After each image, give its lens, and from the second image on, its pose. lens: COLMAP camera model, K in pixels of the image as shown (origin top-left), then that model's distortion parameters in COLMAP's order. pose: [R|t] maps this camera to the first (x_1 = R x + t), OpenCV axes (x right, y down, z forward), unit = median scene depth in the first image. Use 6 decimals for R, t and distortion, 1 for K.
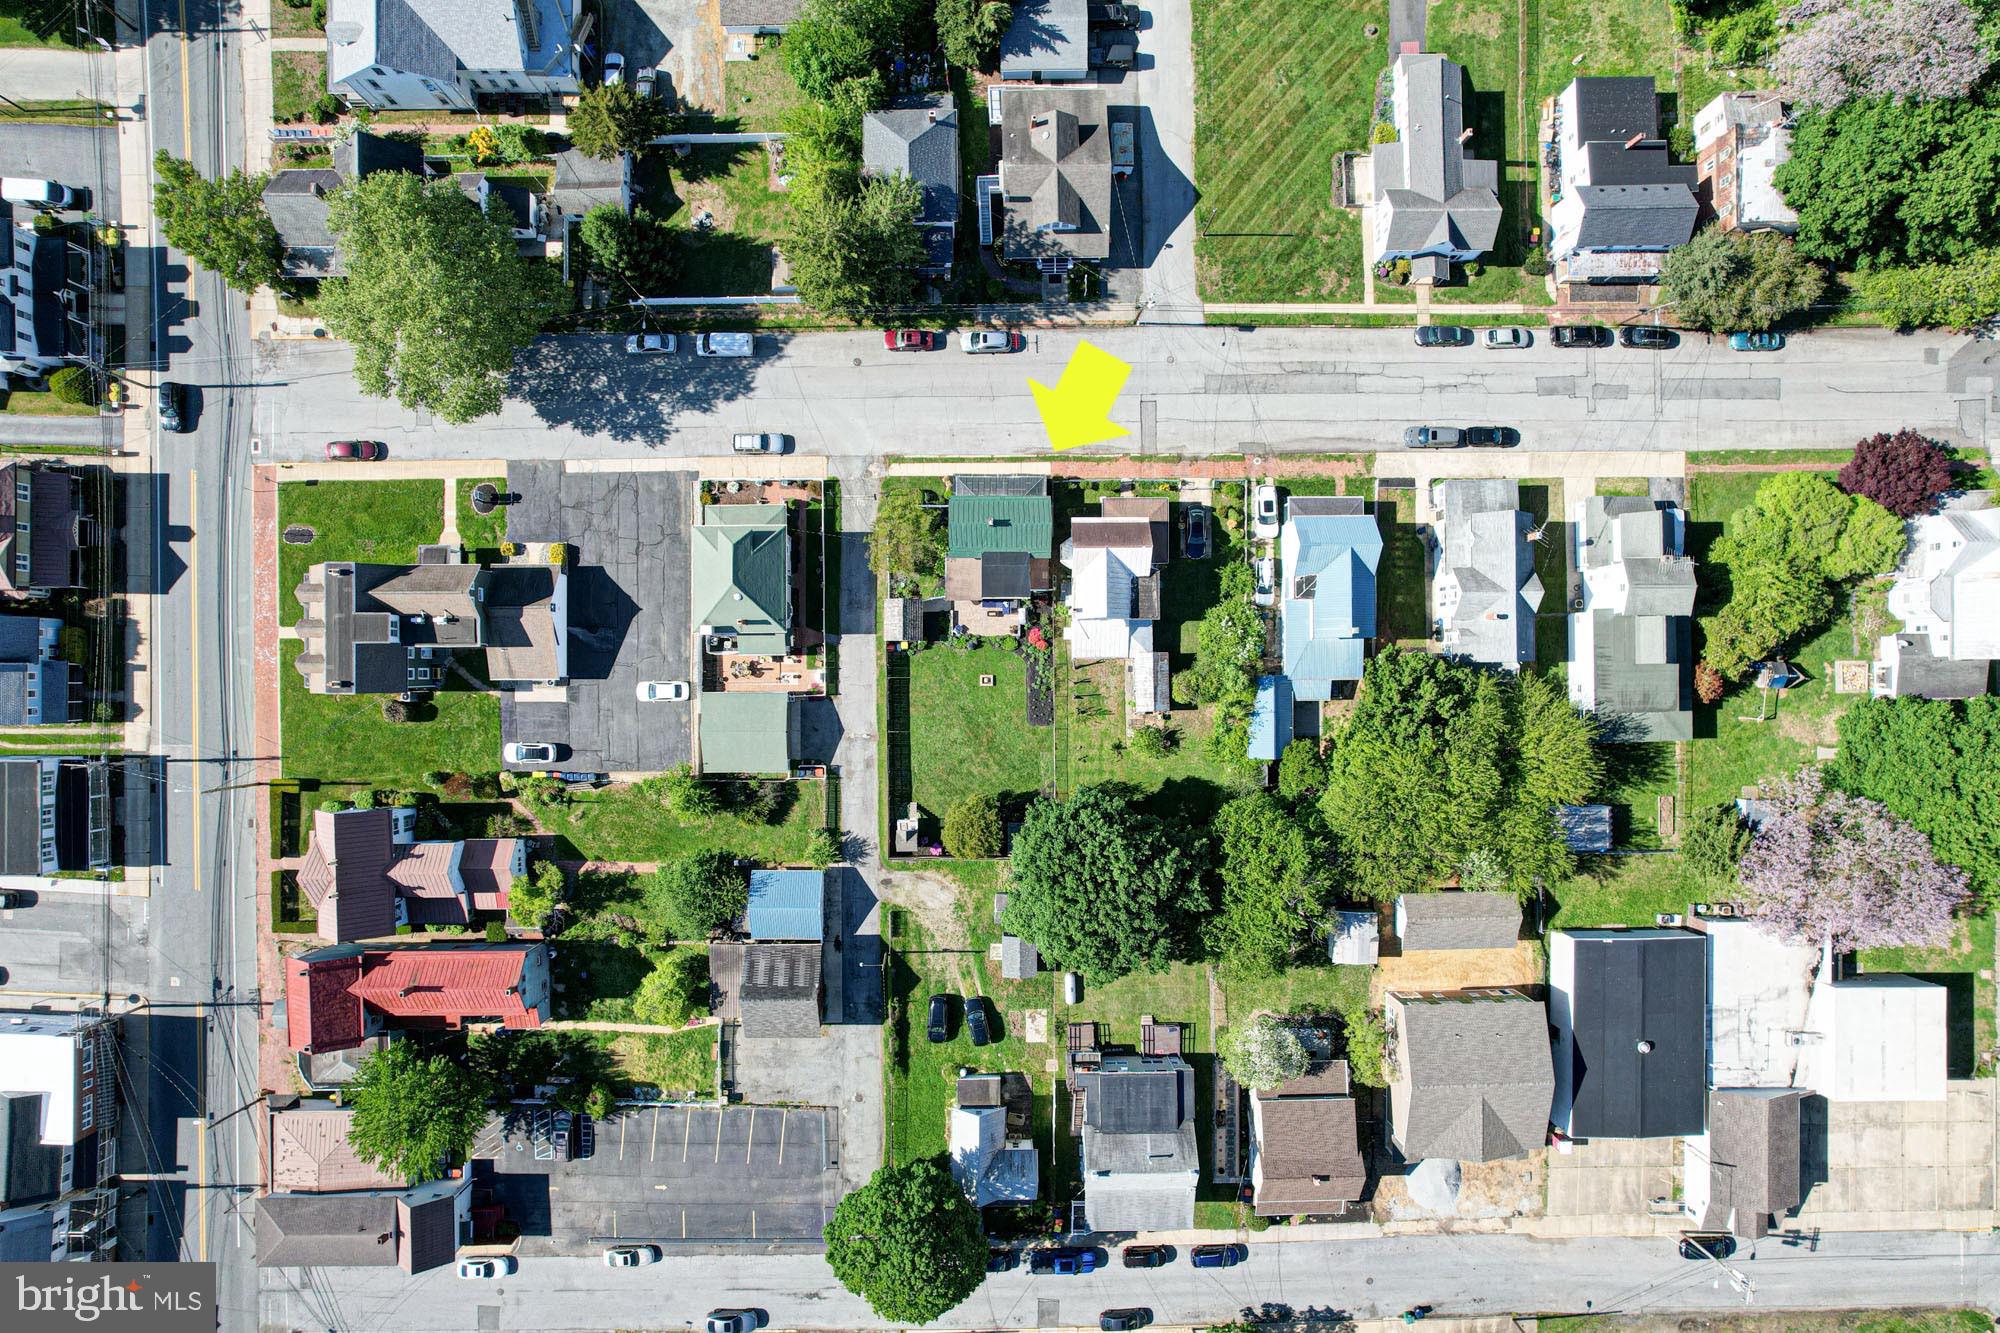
lens RADIAL K [[1332.4, 0, 998.9], [0, 1332.4, 690.5], [0, 0, 1]] dist [-0.049393, -0.000236]
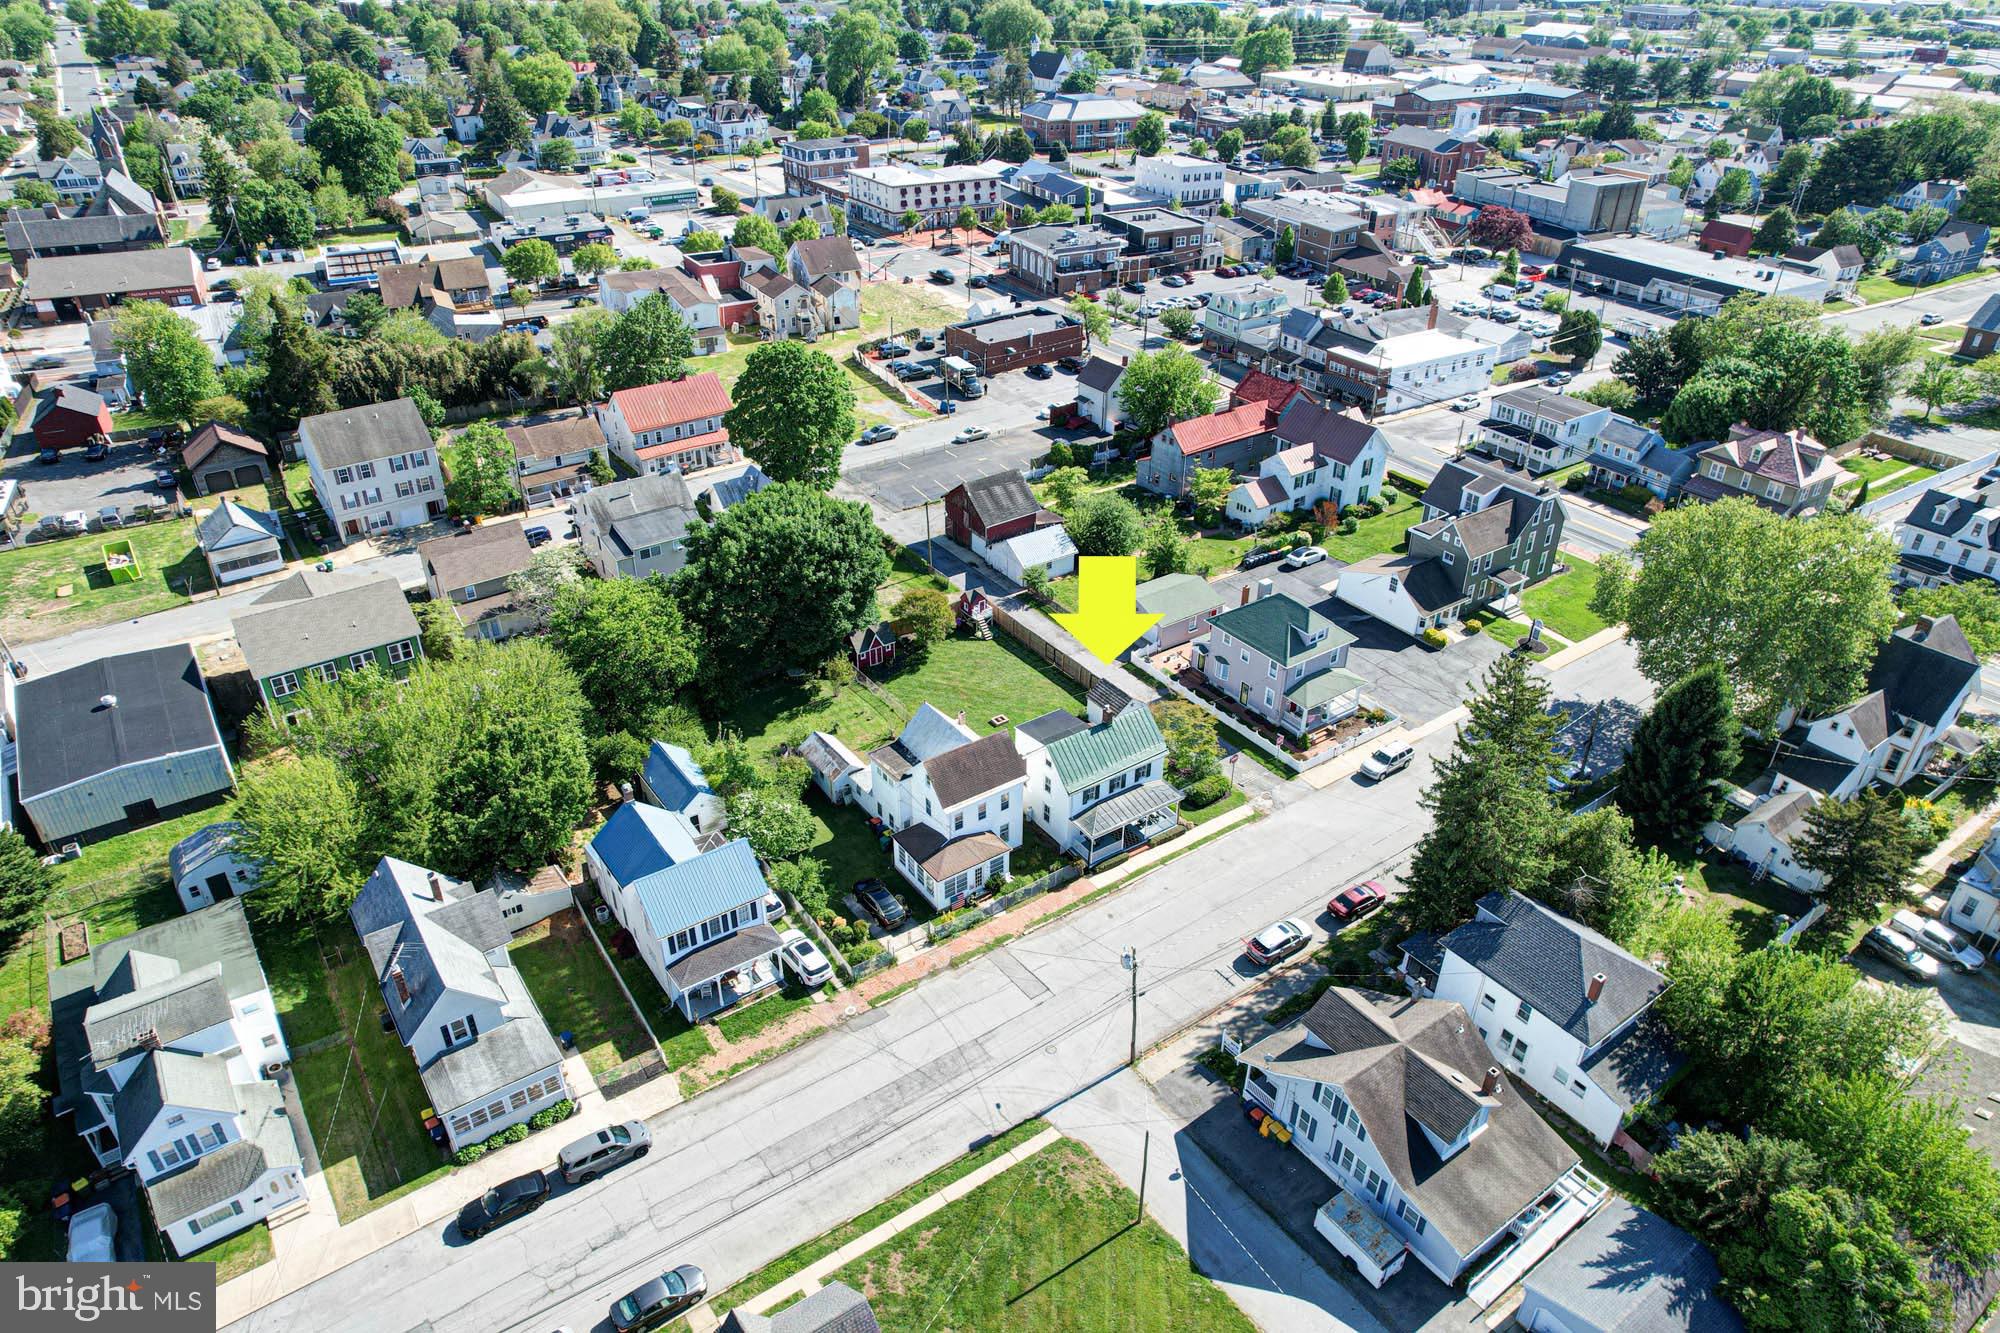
lens RADIAL K [[1281.2, 0, 993.3], [0, 1281.2, 686.5], [0, 0, 1]] dist [-0.080577, 0.073821]
pose [[-0.823337, 0.292609, -0.486308, 0.395788], [-0.567465, -0.439485, 0.696302, -0.579093], [-0.009981, 0.849254, 0.527890, 0.537793]]
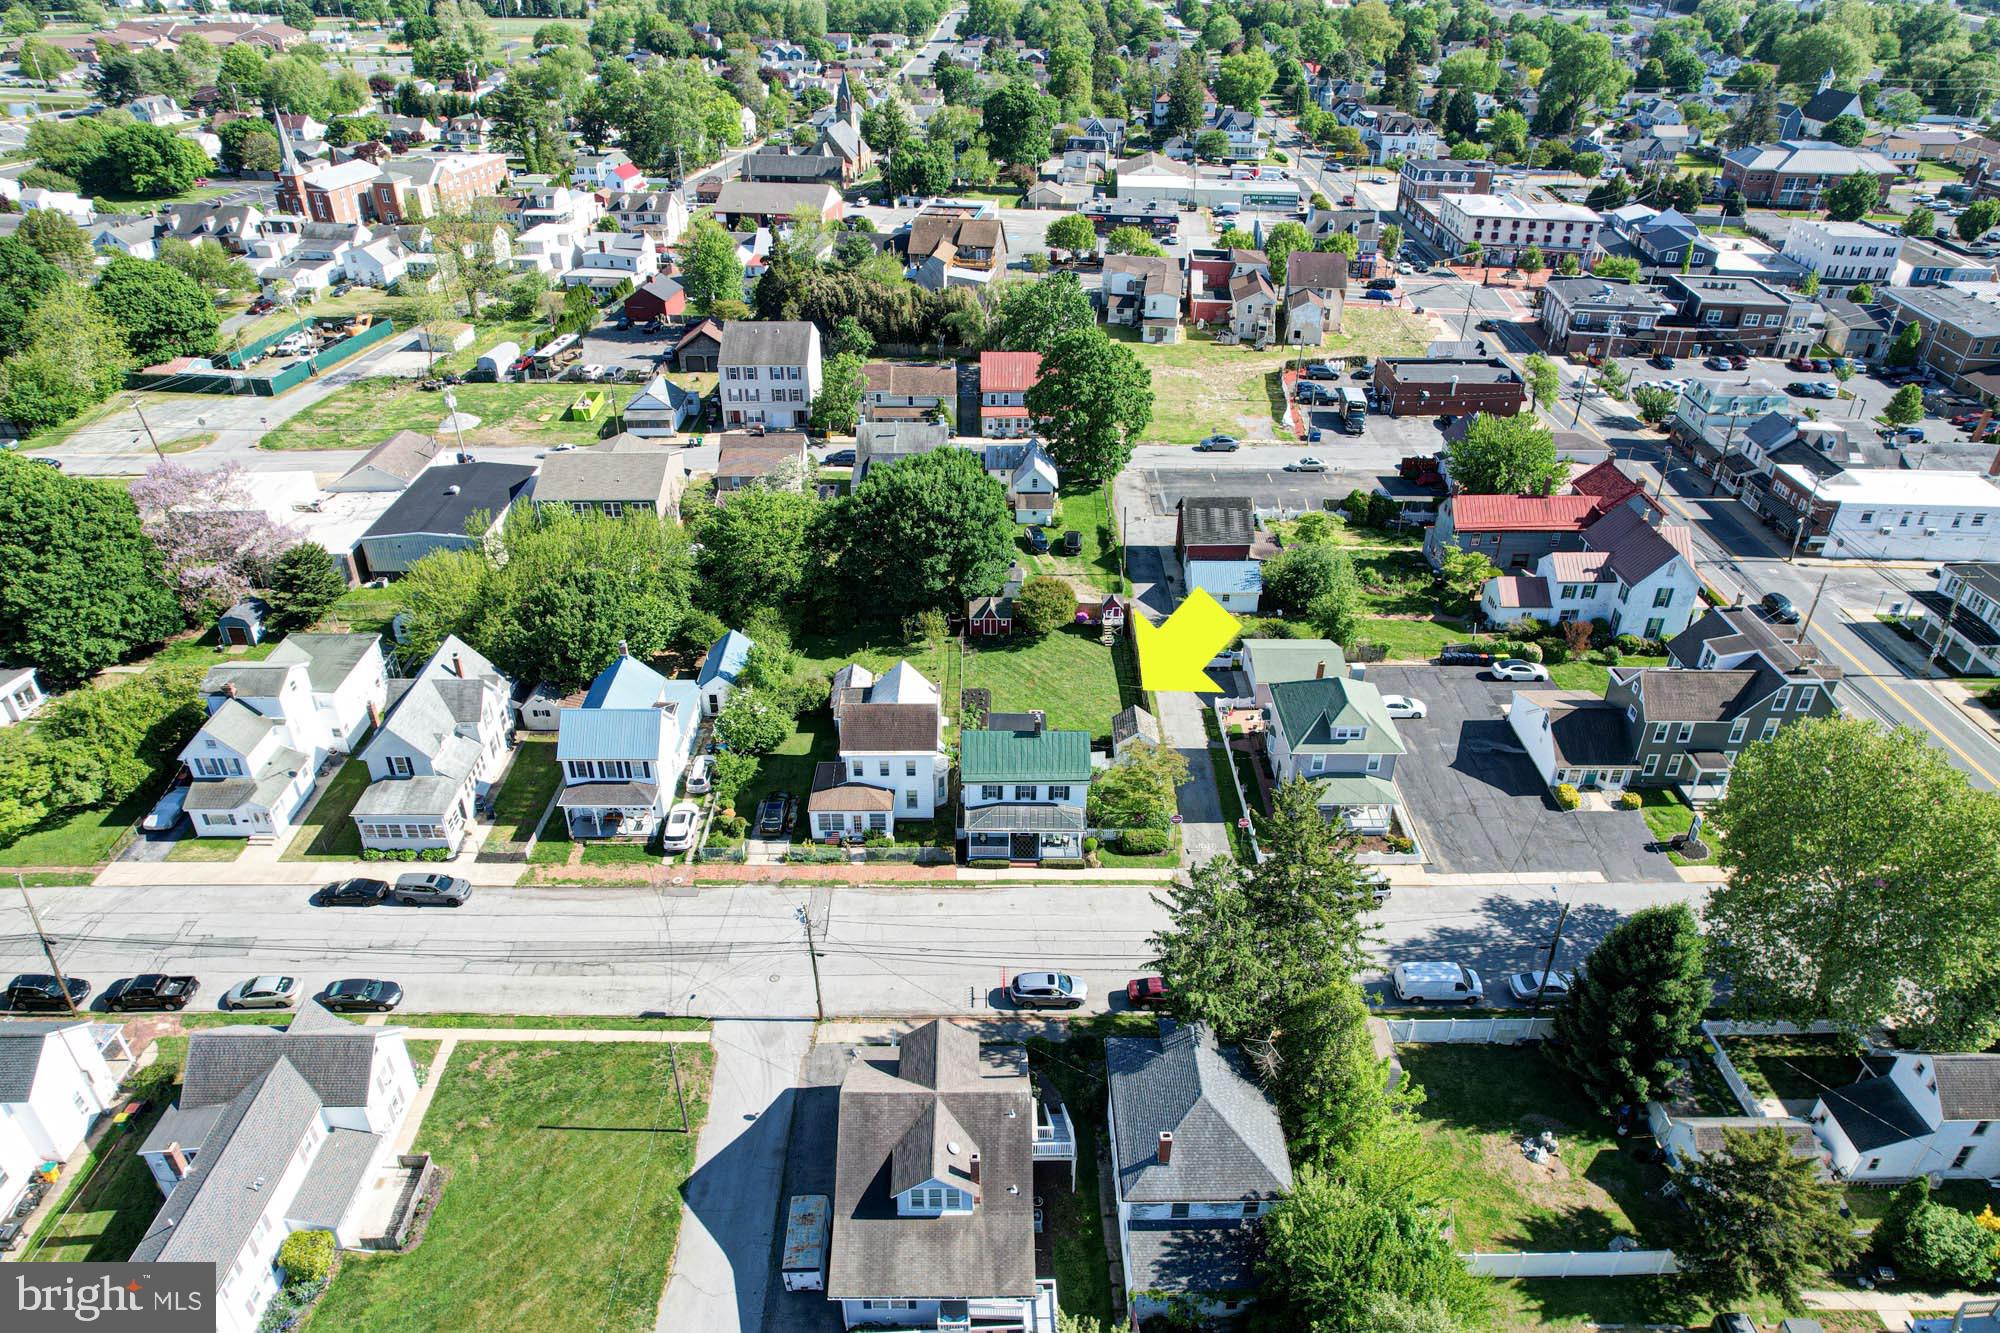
lens RADIAL K [[1281.2, 0, 993.3], [0, 1281.2, 686.5], [0, 0, 1]] dist [-0.080577, 0.073821]
pose [[-0.999944, -0.010496, -0.001305, 0.020703], [0.004453, -0.529709, 0.848168, -0.720225], [-0.009593, 0.848115, 0.529726, 0.532493]]
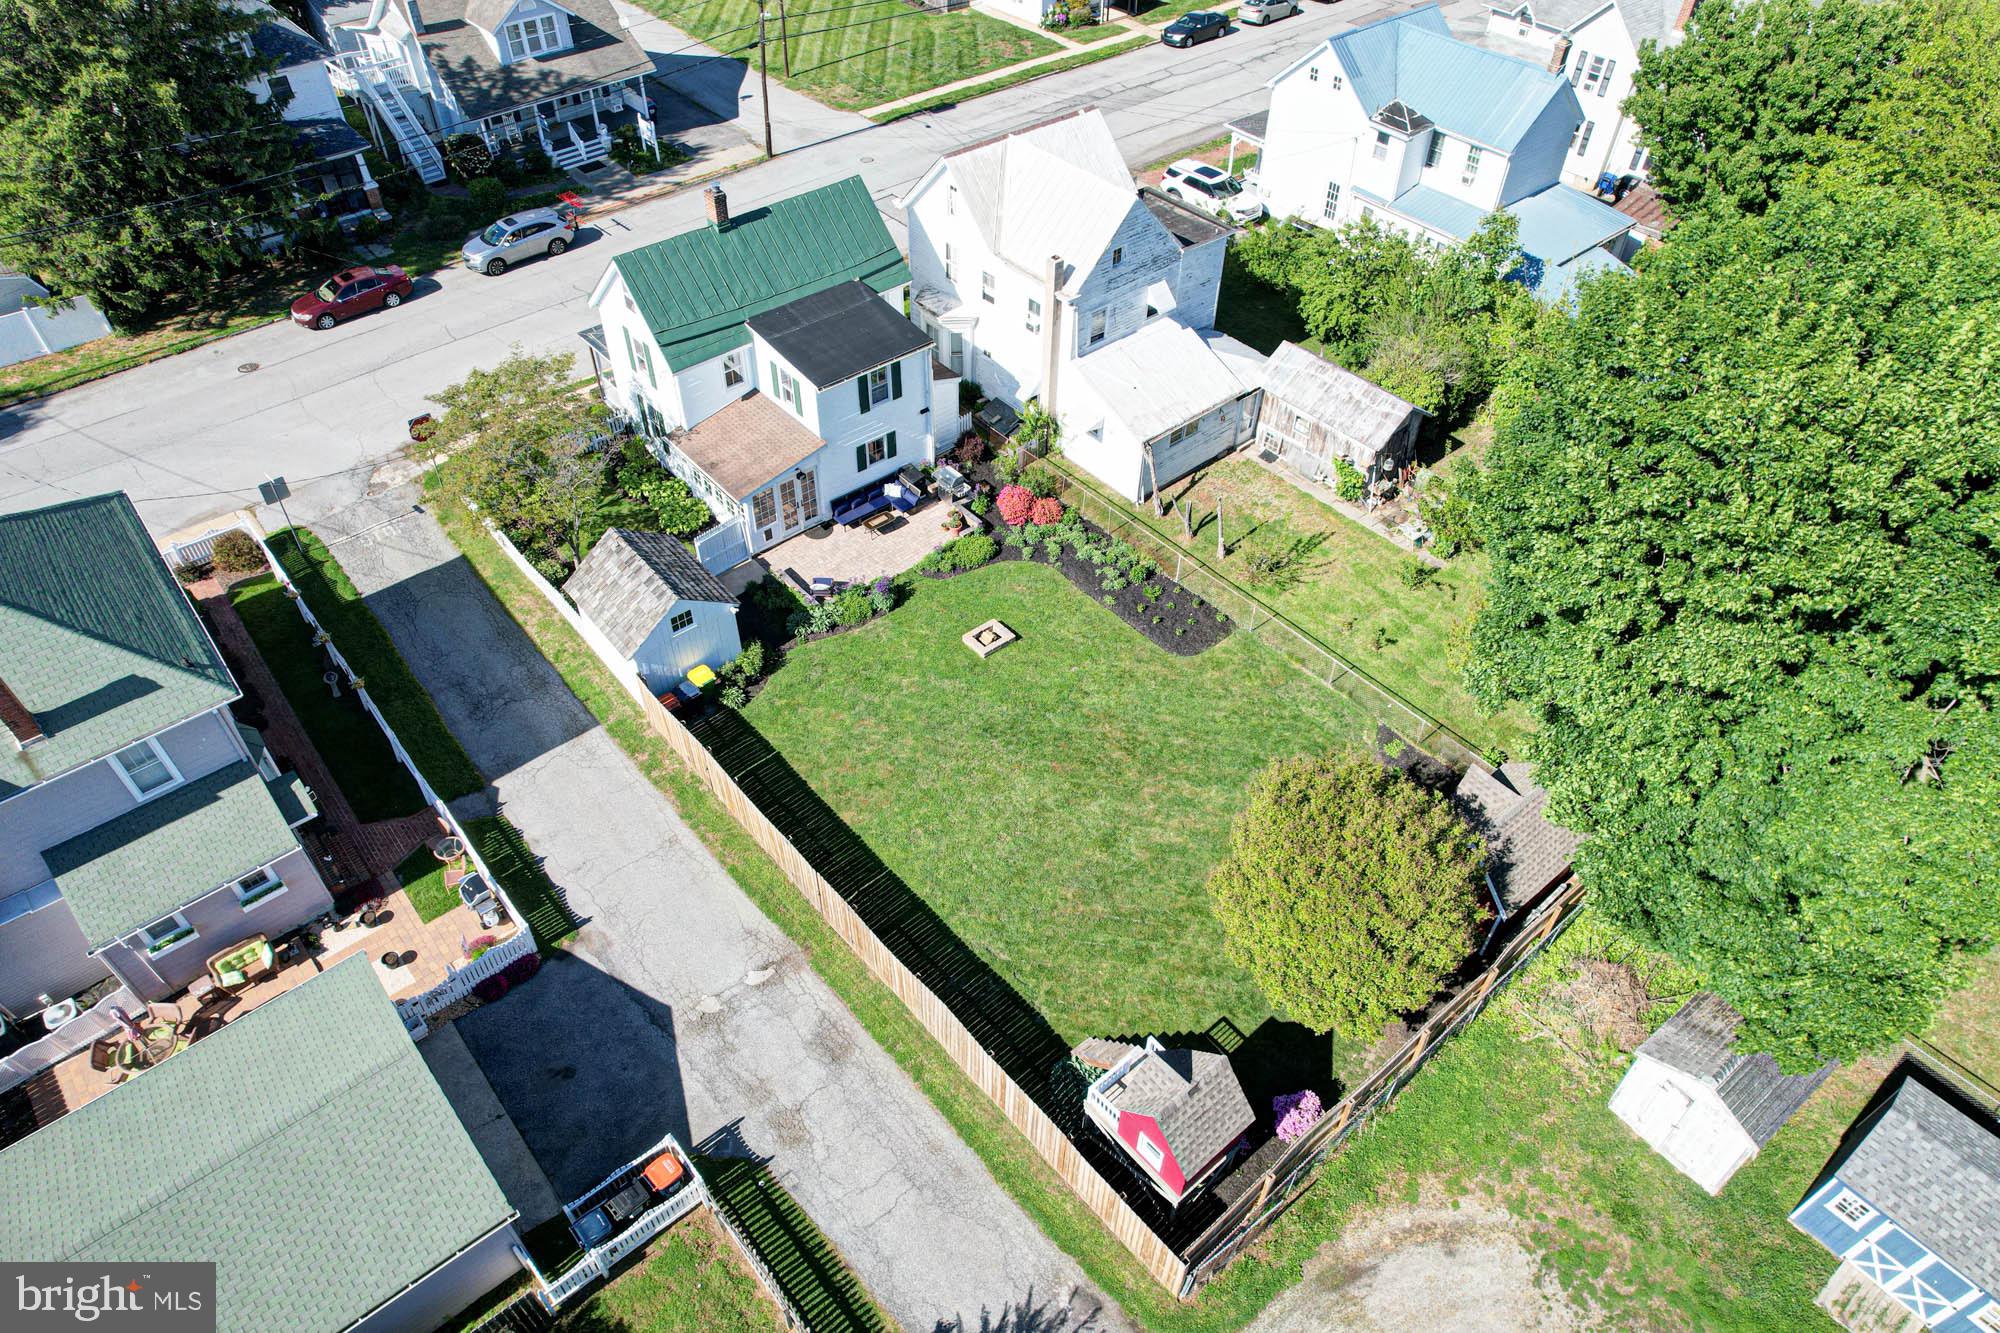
lens RADIAL K [[1281.2, 0, 993.3], [0, 1281.2, 686.5], [0, 0, 1]] dist [-0.080577, 0.073821]
pose [[0.768784, -0.455742, 0.448632, -0.148372], [0.639494, 0.552667, -0.534422, 0.159962], [-0.004386, 0.697753, 0.716325, 0.791931]]
